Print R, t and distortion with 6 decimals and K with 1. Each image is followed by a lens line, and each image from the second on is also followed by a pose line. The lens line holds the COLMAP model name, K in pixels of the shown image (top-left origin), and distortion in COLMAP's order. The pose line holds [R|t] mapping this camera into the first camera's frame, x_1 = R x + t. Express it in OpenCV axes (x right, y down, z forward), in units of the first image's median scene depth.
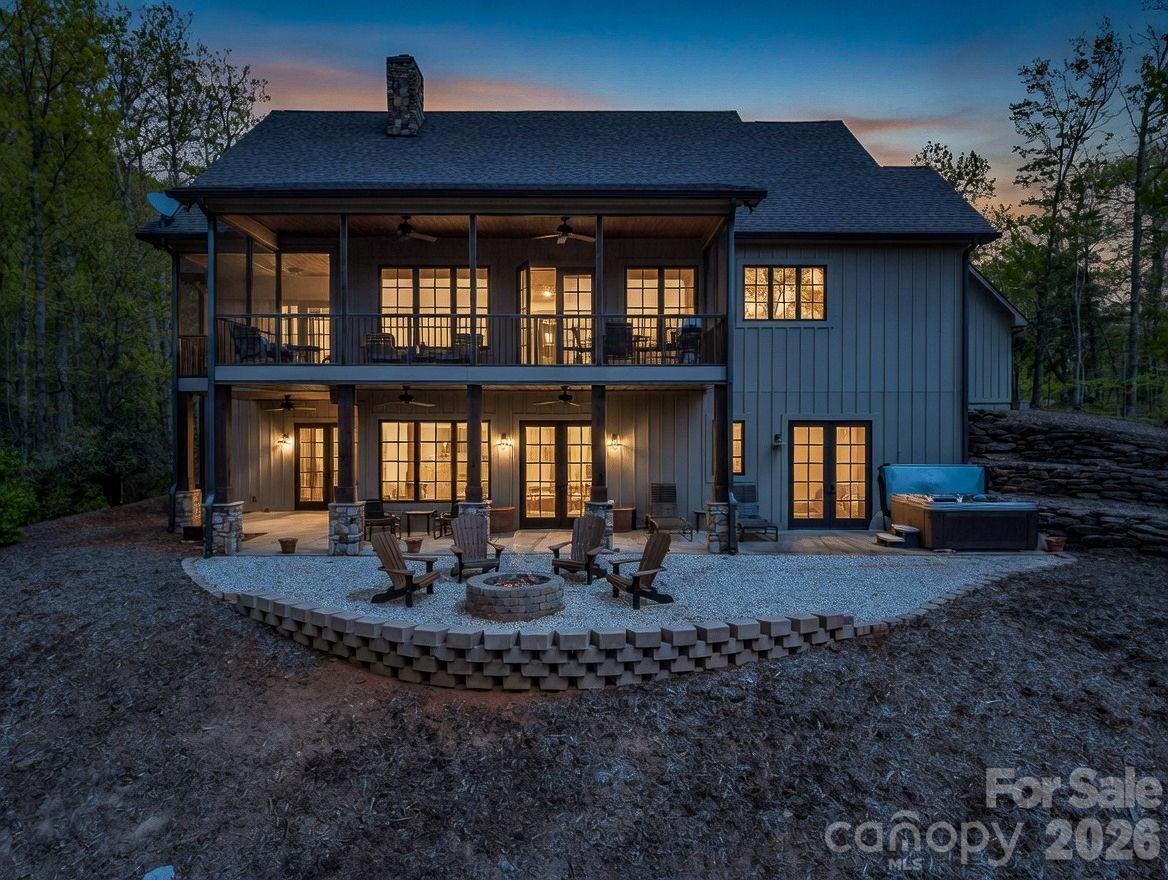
lens RADIAL K [[580.1, 0, 572.7], [0, 580.1, 436.3], [0, 0, 1]] dist [0.001206, -0.000595]
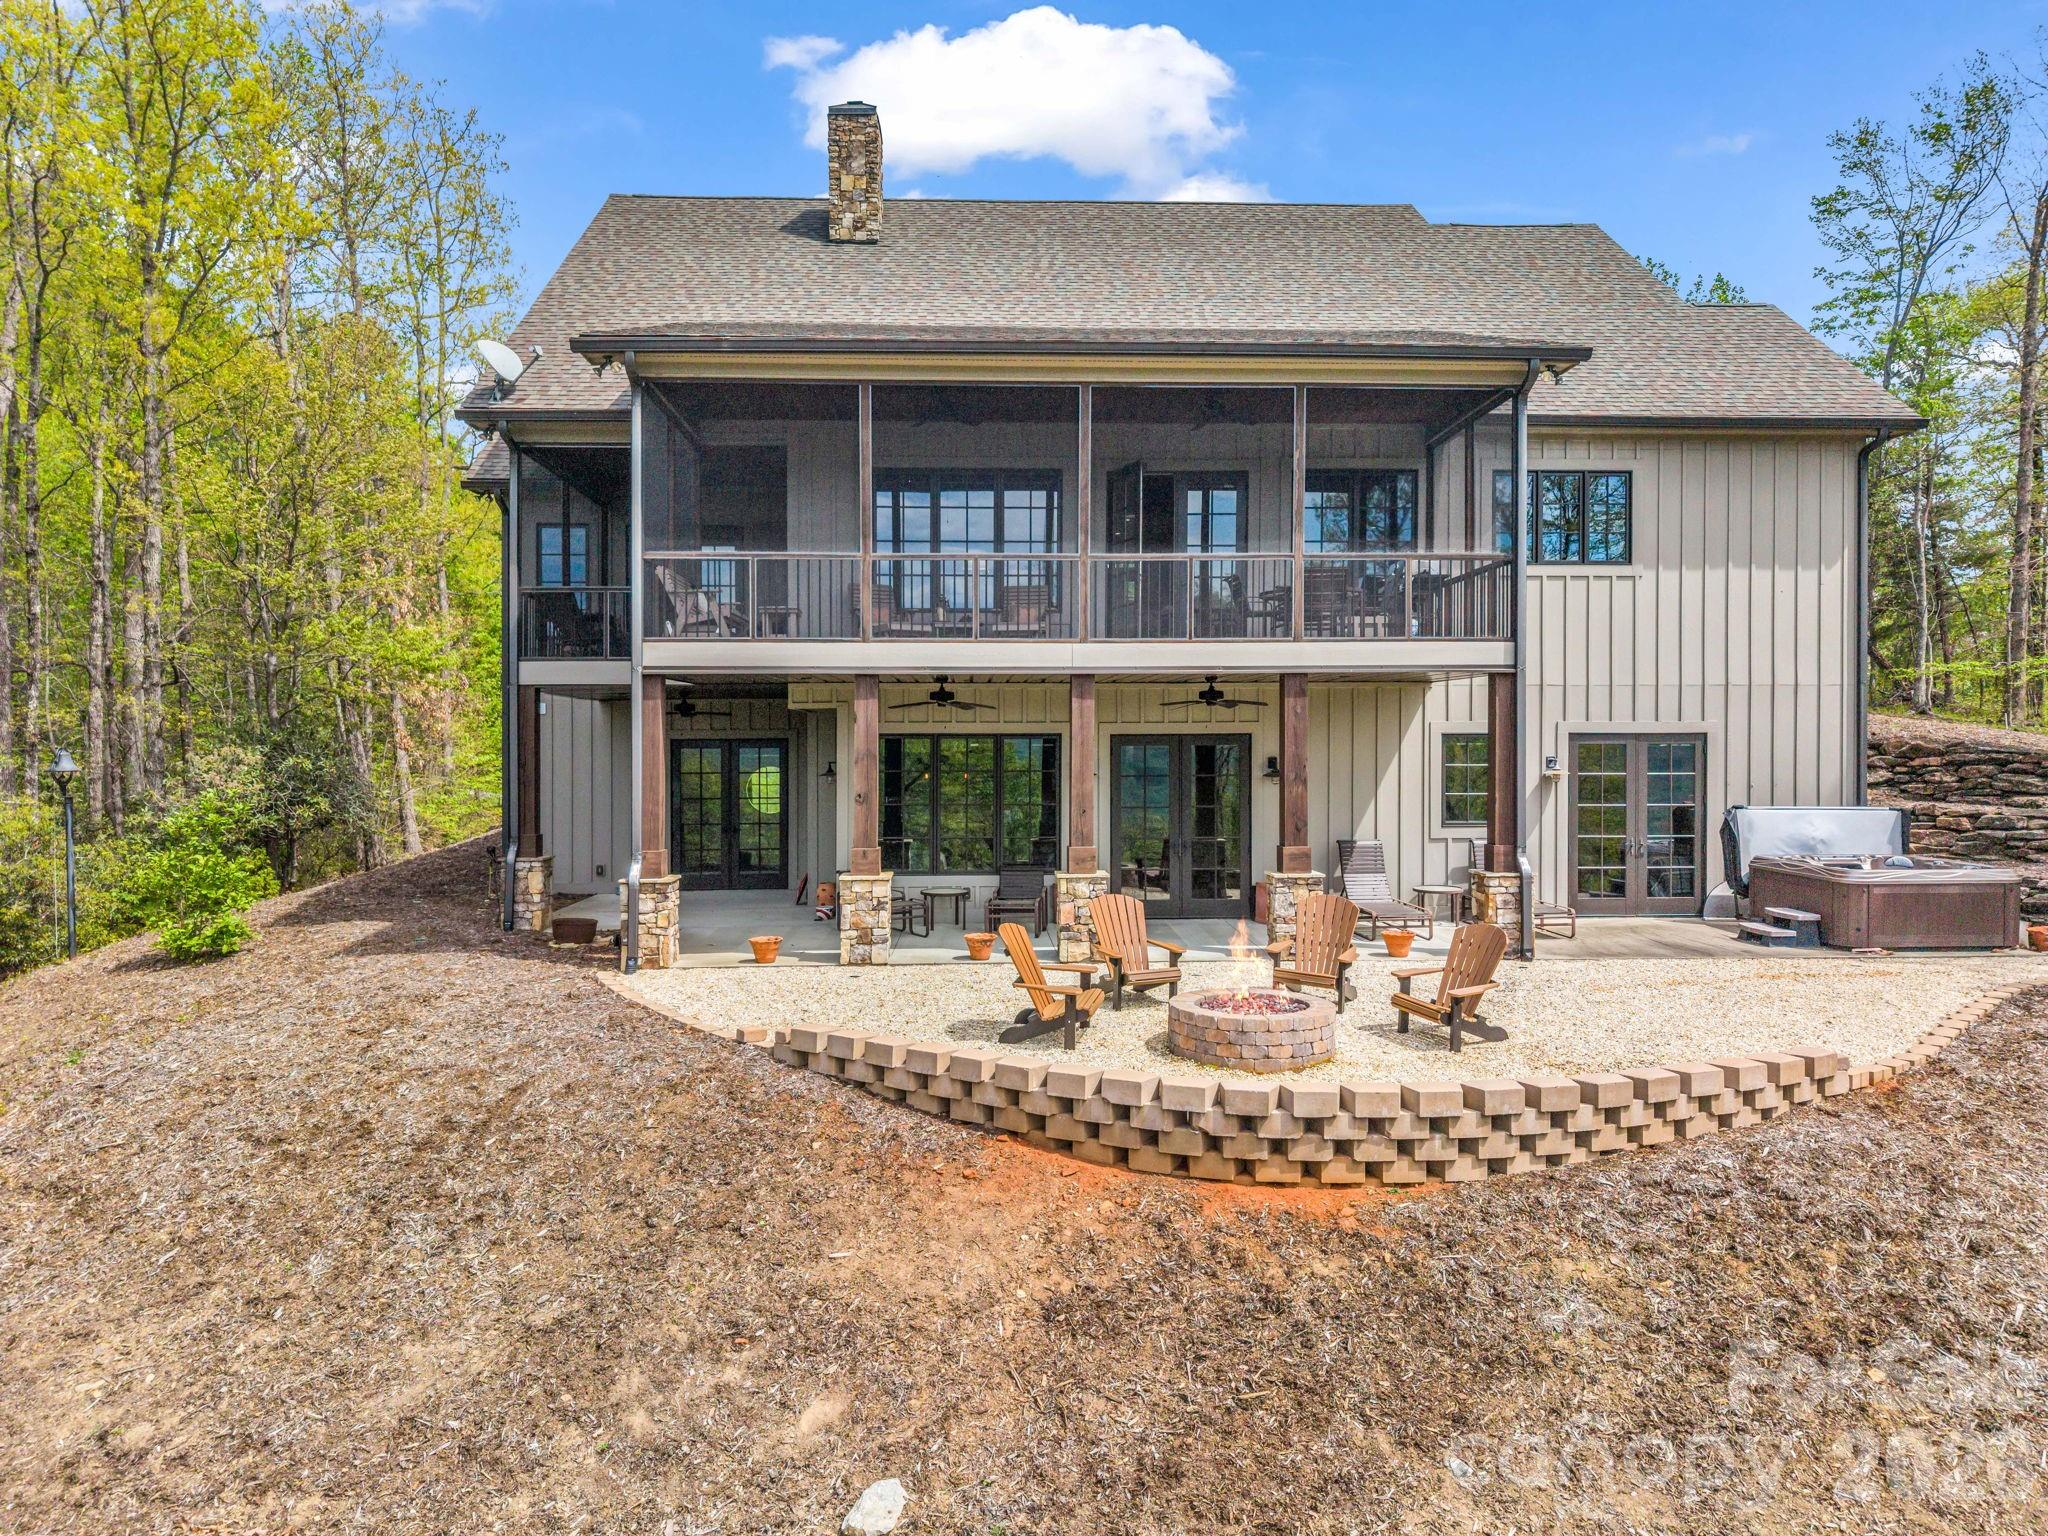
lens RADIAL K [[1006.9, 0, 1024.0], [0, 1006.9, 768.0], [0, 0, 1]] dist [0.000543, -0.000587]
pose [[0.999659, -0.002706, 0.025978, -0.386545], [0.002520, 0.999971, 0.007188, -0.001846], [-0.025997, -0.007120, 0.999637, -0.027044]]
